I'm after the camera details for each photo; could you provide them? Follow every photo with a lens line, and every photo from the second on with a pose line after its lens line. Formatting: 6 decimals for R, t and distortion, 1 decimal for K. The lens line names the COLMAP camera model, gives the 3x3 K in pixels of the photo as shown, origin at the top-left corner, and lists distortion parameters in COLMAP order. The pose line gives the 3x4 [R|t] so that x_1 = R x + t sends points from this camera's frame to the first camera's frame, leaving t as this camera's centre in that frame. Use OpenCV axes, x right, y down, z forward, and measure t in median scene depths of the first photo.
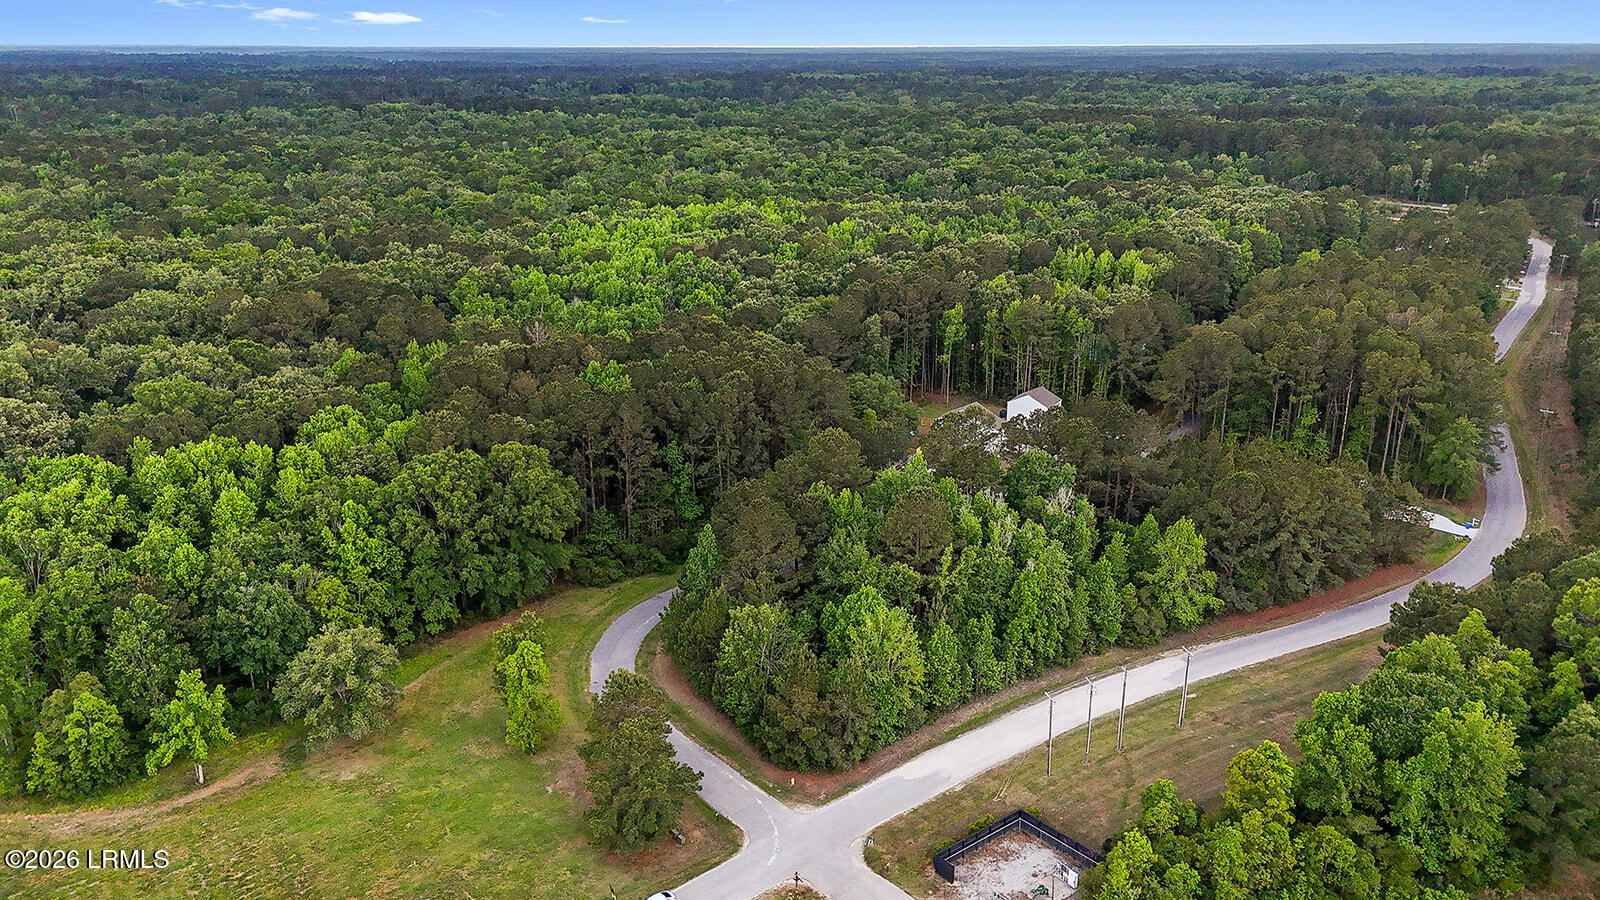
lens RADIAL K [[1216.8, 0, 822.7], [0, 1216.8, 455.9], [0, 0, 1]] dist [0.071011, -0.115055]
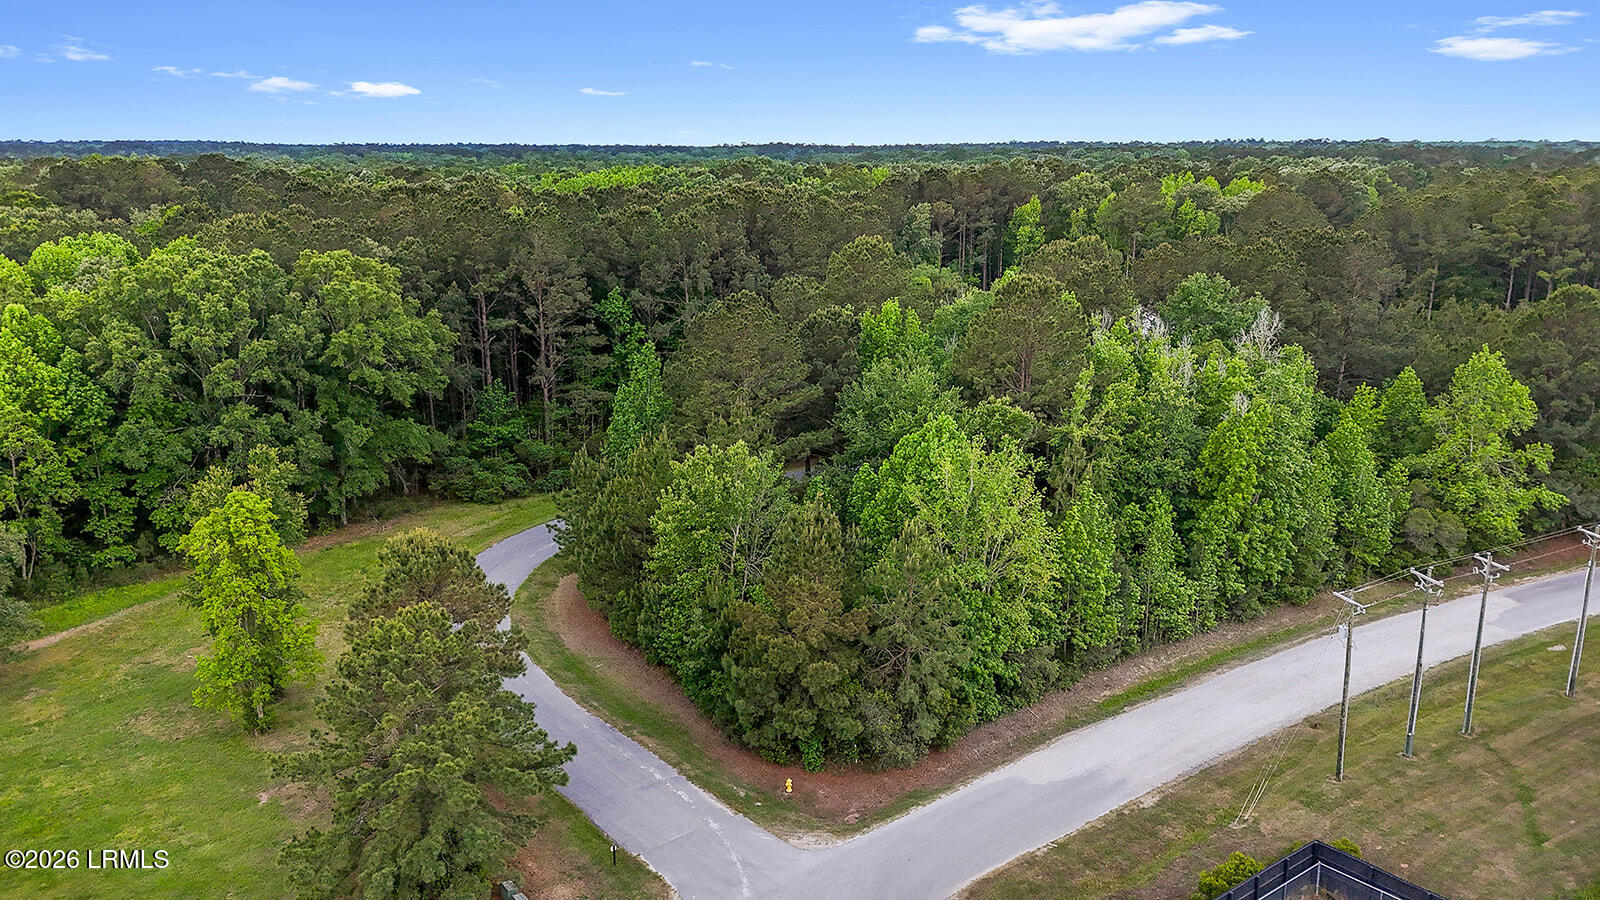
lens RADIAL K [[1216.8, 0, 822.7], [0, 1216.8, 455.9], [0, 0, 1]] dist [0.071011, -0.115055]
pose [[0.999774, 0.000495, -0.021265, -0.001520], [-0.002226, 0.996674, -0.081462, 0.161940], [0.021154, 0.081490, 0.996450, 0.475075]]
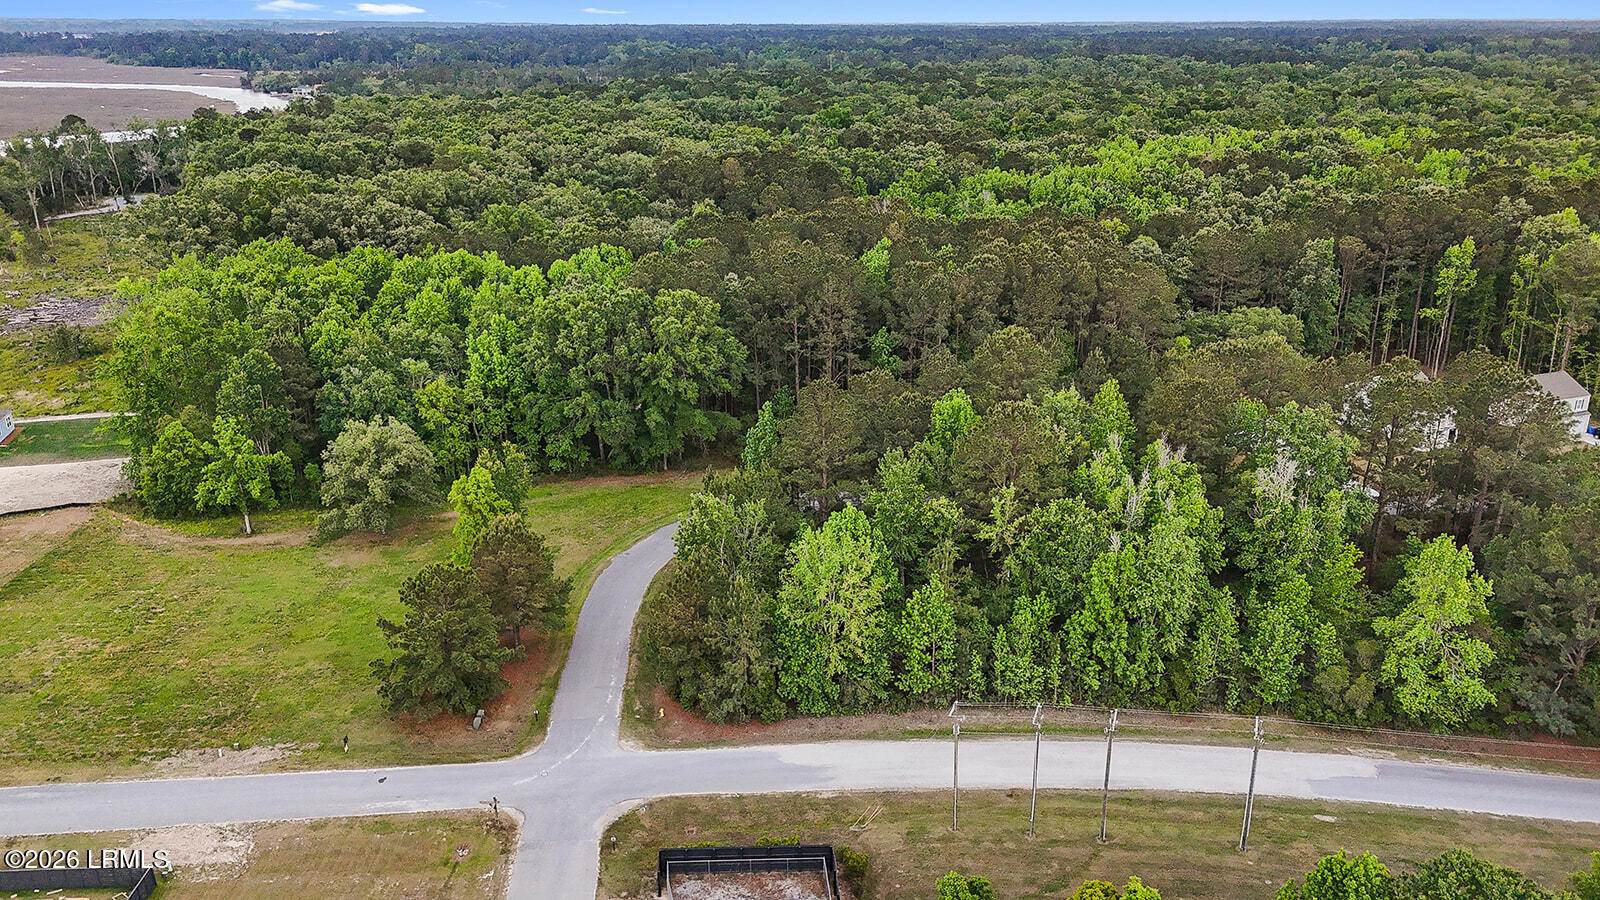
lens RADIAL K [[1216.8, 0, 822.7], [0, 1216.8, 455.9], [0, 0, 1]] dist [0.071011, -0.115055]
pose [[0.799073, 0.198293, -0.567594, 0.421364], [-0.190713, 0.978891, 0.073492, 0.027981], [0.570185, 0.049522, 0.820022, 0.376767]]
